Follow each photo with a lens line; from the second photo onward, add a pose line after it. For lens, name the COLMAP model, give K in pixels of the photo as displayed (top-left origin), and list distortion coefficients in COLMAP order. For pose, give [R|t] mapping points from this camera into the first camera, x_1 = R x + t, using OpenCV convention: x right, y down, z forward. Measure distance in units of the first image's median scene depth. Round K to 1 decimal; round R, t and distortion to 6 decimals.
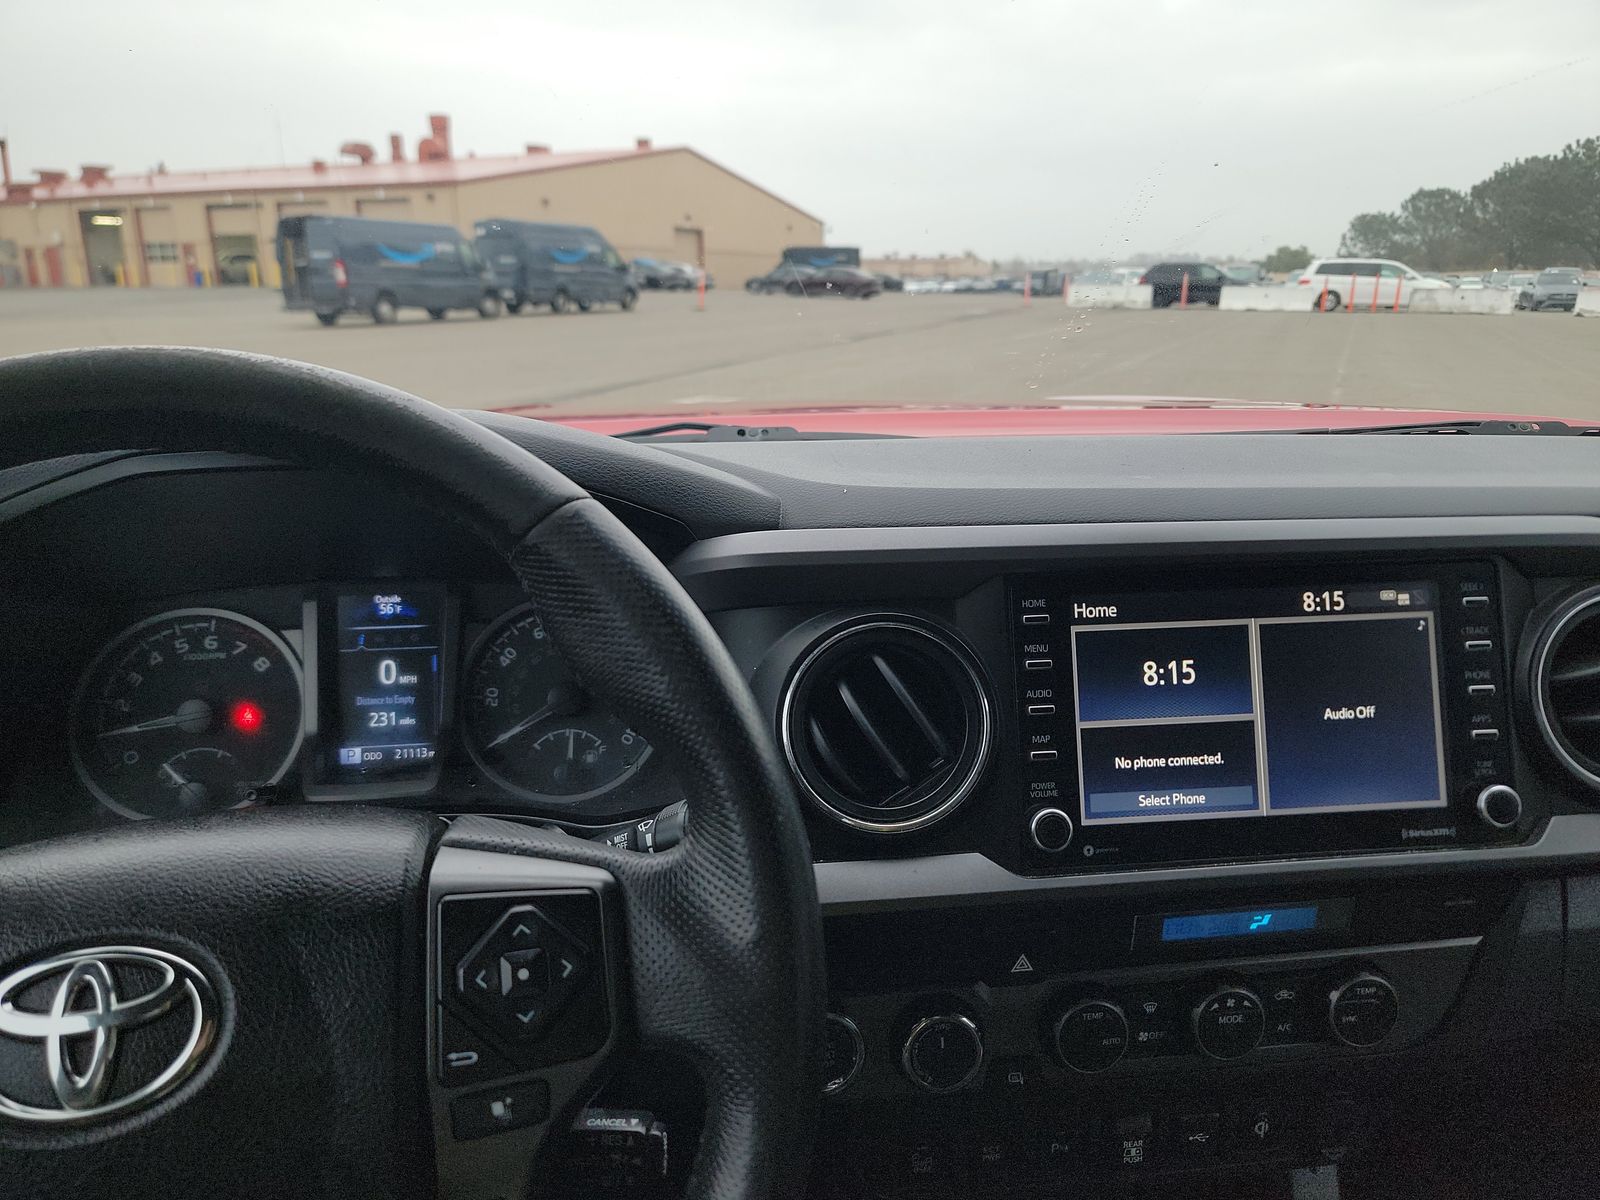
lens RADIAL K [[1135.1, 0, 815.4], [0, 1135.1, 596.0], [0, 0, 1]] dist [0.052143, -0.050530]
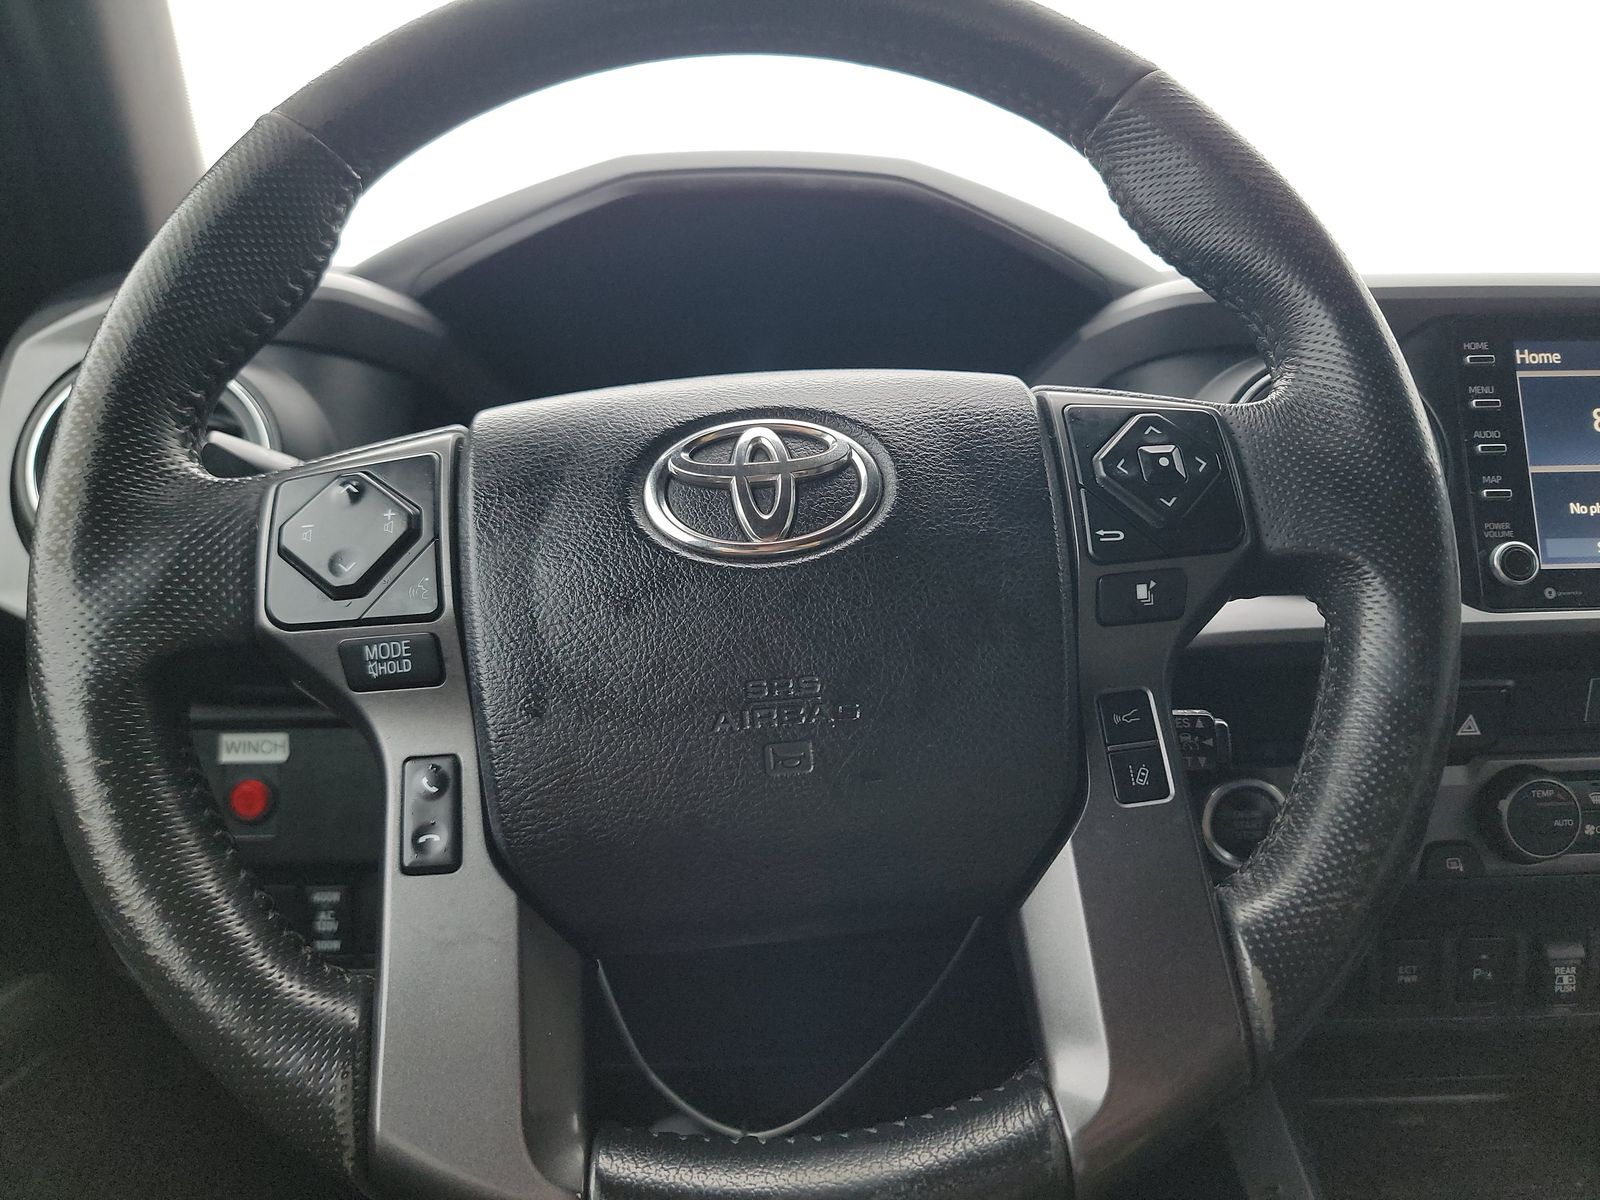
lens RADIAL K [[1135.1, 0, 805.2], [0, 1135.1, 603.6], [0, 0, 1]] dist [0.052143, -0.050530]
pose [[0.997022, 0.014081, -0.075825, -0.306702], [-0.023899, 0.991204, -0.130166, 0.369109], [0.073325, 0.131591, 0.988589, 0.003923]]
